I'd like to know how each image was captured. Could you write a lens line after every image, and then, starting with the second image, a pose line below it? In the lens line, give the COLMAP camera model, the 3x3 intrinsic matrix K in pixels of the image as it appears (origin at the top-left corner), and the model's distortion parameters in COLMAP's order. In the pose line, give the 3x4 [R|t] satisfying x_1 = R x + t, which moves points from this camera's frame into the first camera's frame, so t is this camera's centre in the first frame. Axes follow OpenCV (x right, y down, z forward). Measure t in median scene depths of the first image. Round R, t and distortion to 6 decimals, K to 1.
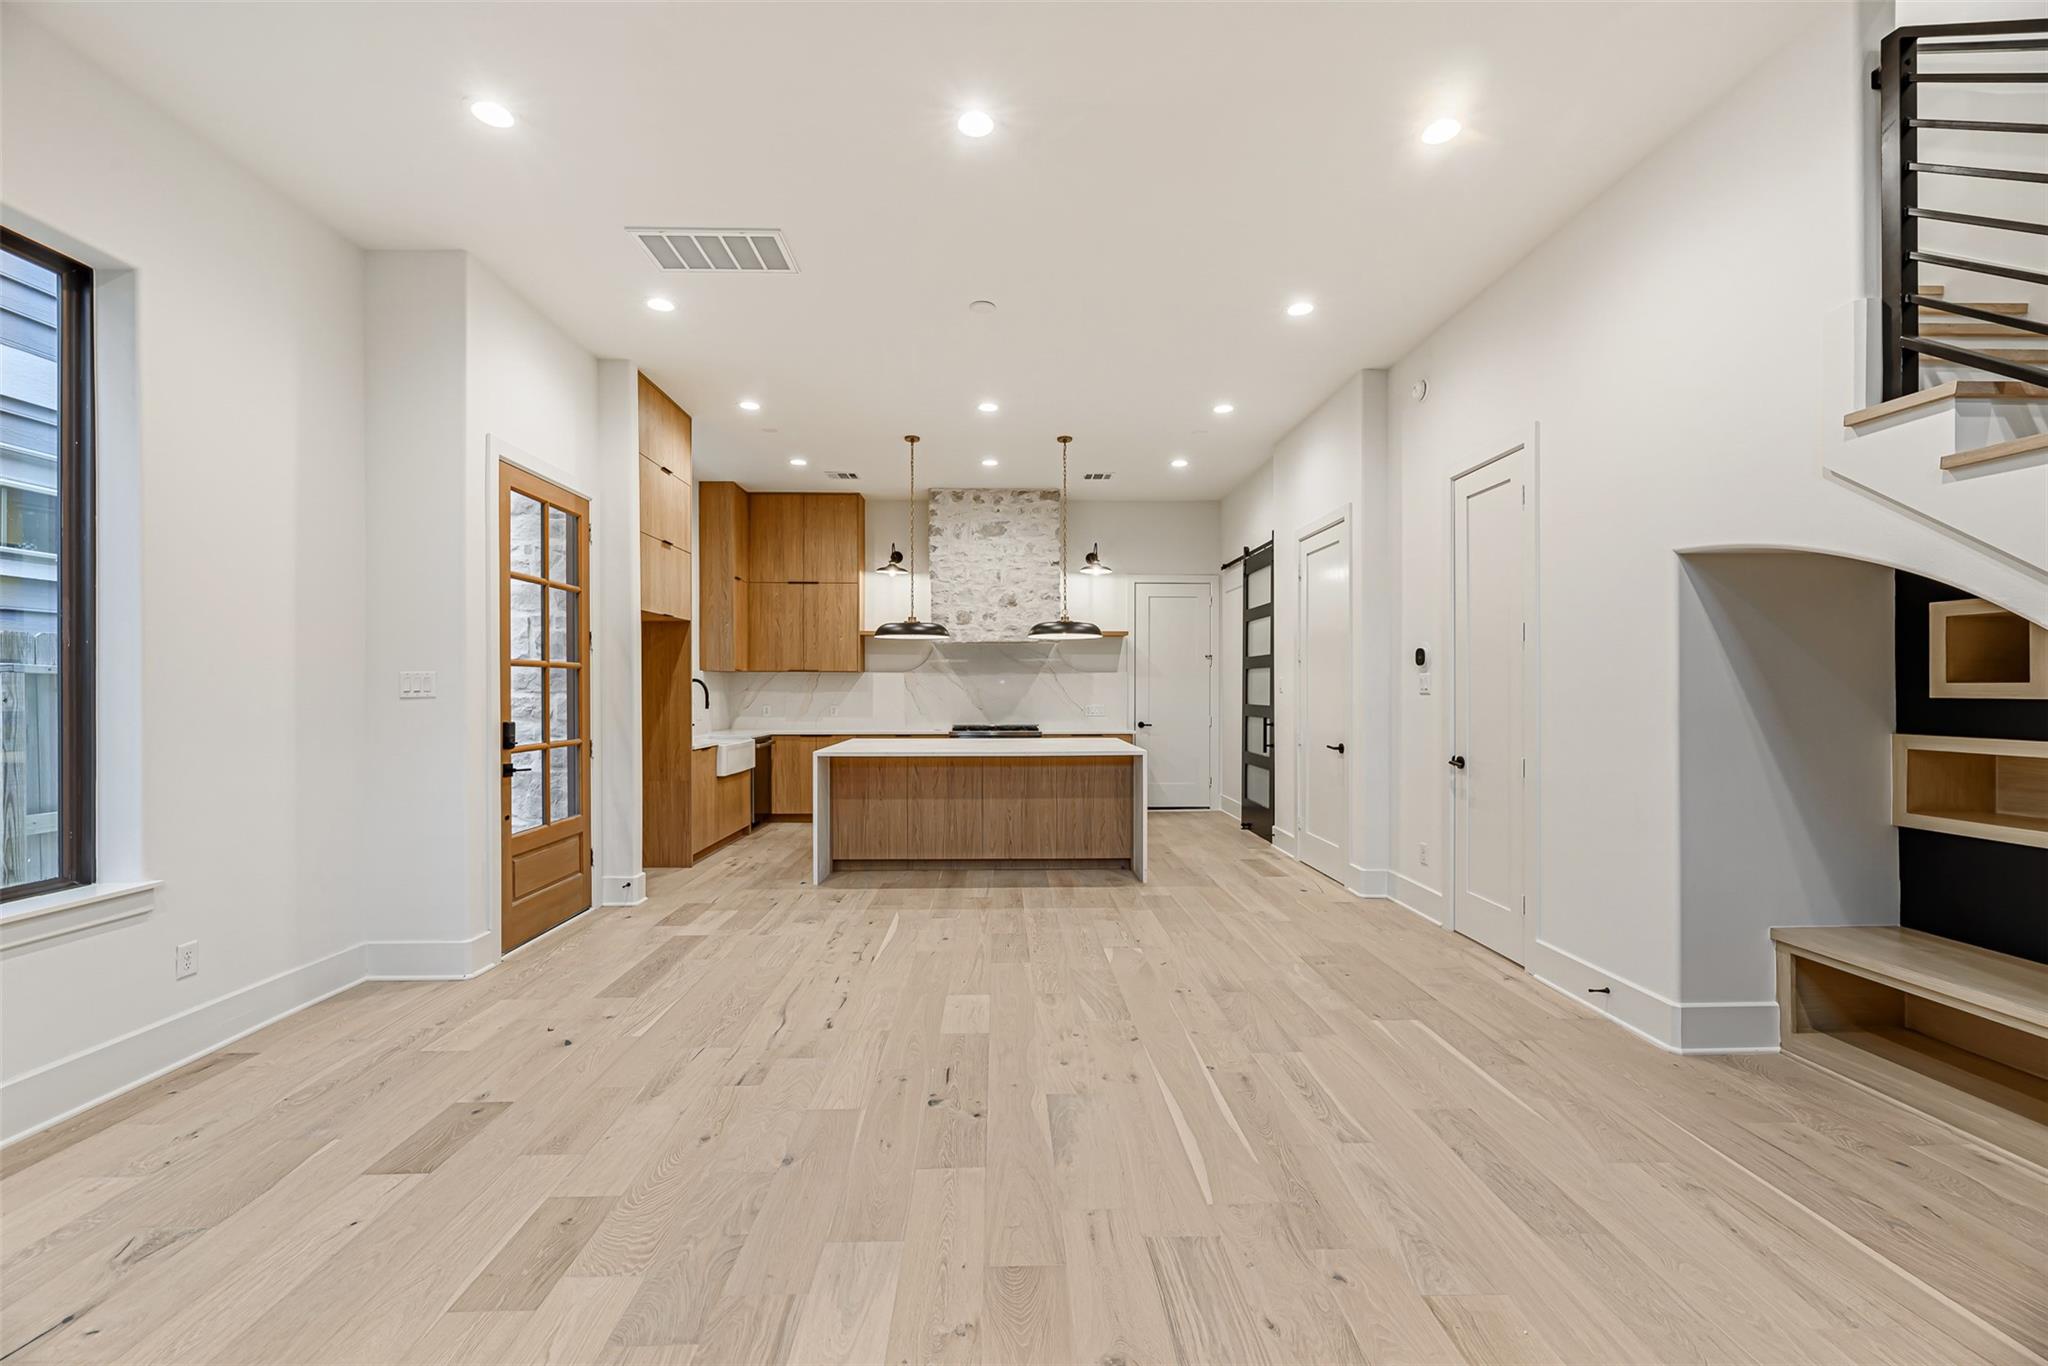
lens RADIAL K [[822.6, 0, 1018.9], [0, 822.6, 689.1], [0, 0, 1]] dist [-0.001592, 0.000069]
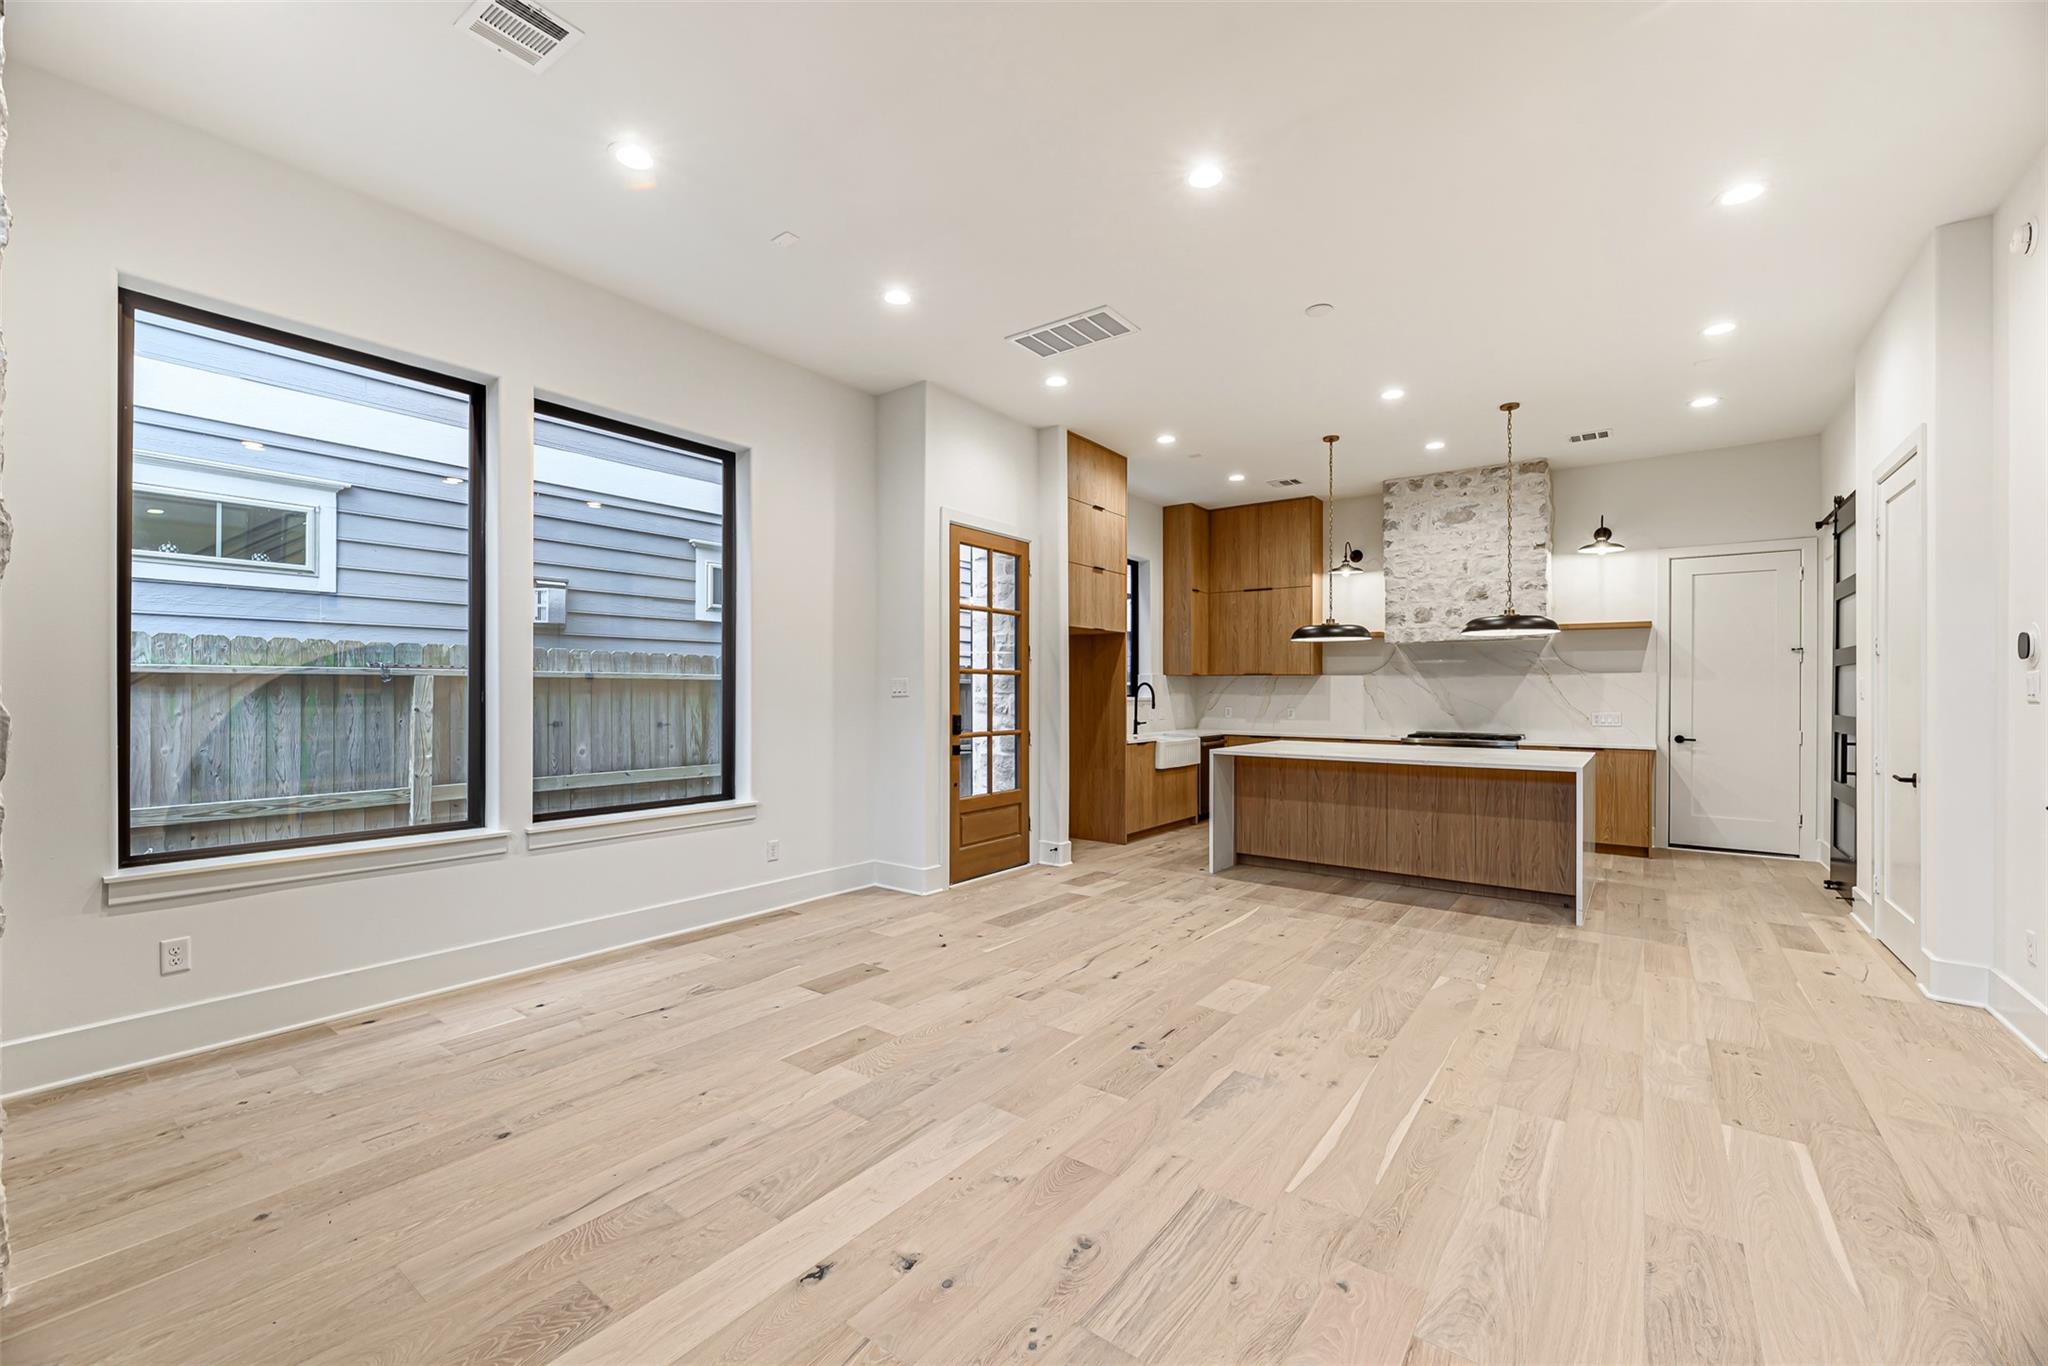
lens RADIAL K [[827.4, 0, 1023.4], [0, 827.4, 688.7], [0, 0, 1]] dist [-0.001210, 0.000268]
pose [[0.785352, 0.001578, -0.619047, 0.183843], [-0.004186, 0.999987, -0.002761, 0.000132], [0.619035, 0.004759, 0.785349, -0.006570]]
